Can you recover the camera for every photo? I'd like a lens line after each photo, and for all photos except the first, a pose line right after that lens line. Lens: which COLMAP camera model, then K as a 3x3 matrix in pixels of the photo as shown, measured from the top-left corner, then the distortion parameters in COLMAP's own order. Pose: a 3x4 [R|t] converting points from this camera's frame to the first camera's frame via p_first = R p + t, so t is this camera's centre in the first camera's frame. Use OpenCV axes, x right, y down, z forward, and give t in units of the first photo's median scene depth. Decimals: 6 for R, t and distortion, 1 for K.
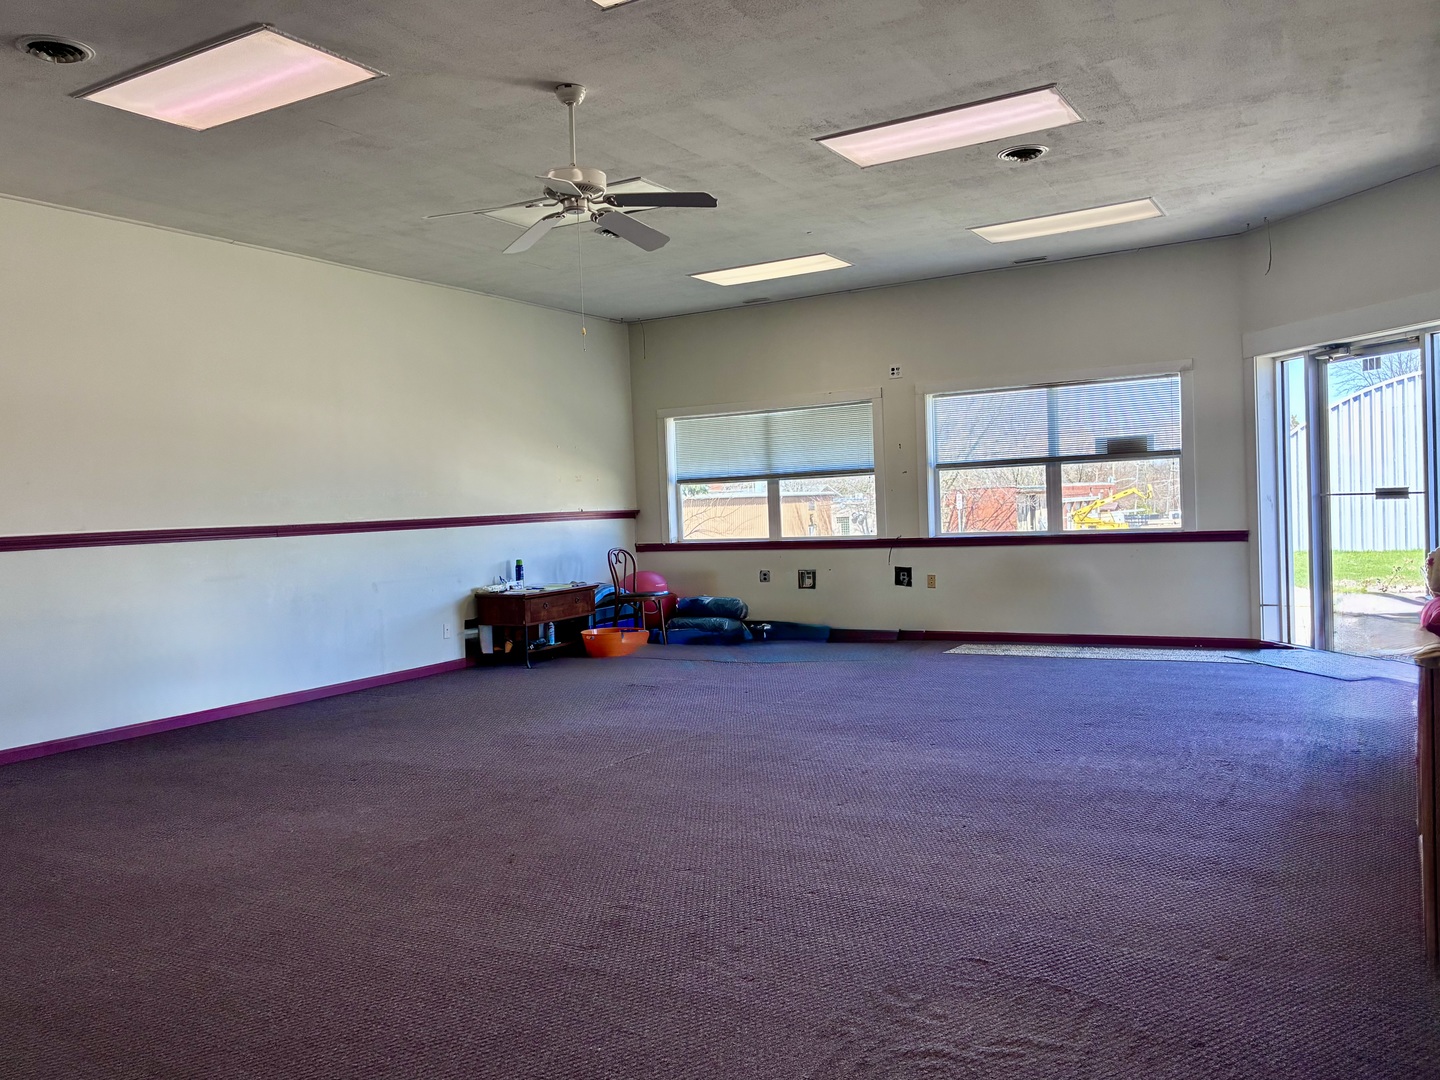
lens RADIAL K [[1123.6, 0, 735.0], [0, 1123.6, 551.5], [0, 0, 1]] dist [0.073525, -0.101512]
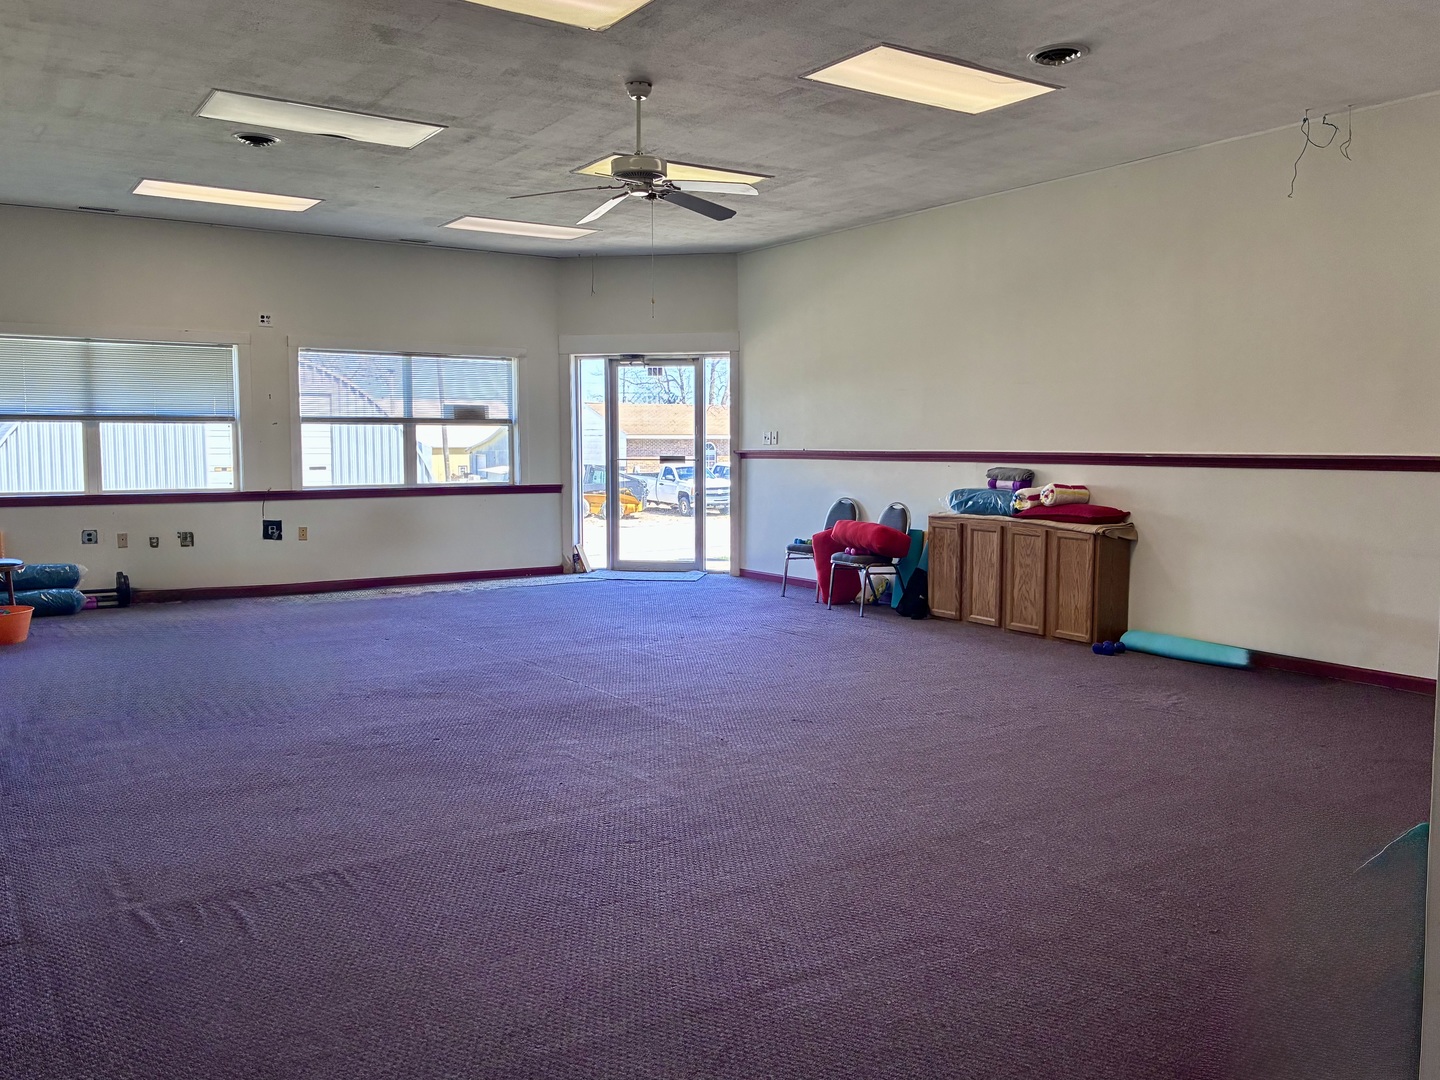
lens RADIAL K [[1133.5, 0, 716.1], [0, 1133.5, 535.5], [0, 0, 1]] dist [0.028016, -0.004688]
pose [[0.446597, -0.035251, 0.894040, -0.589400], [0.016451, 0.999378, 0.031186, 0.002574], [-0.894584, 0.000780, 0.446900, 0.222296]]
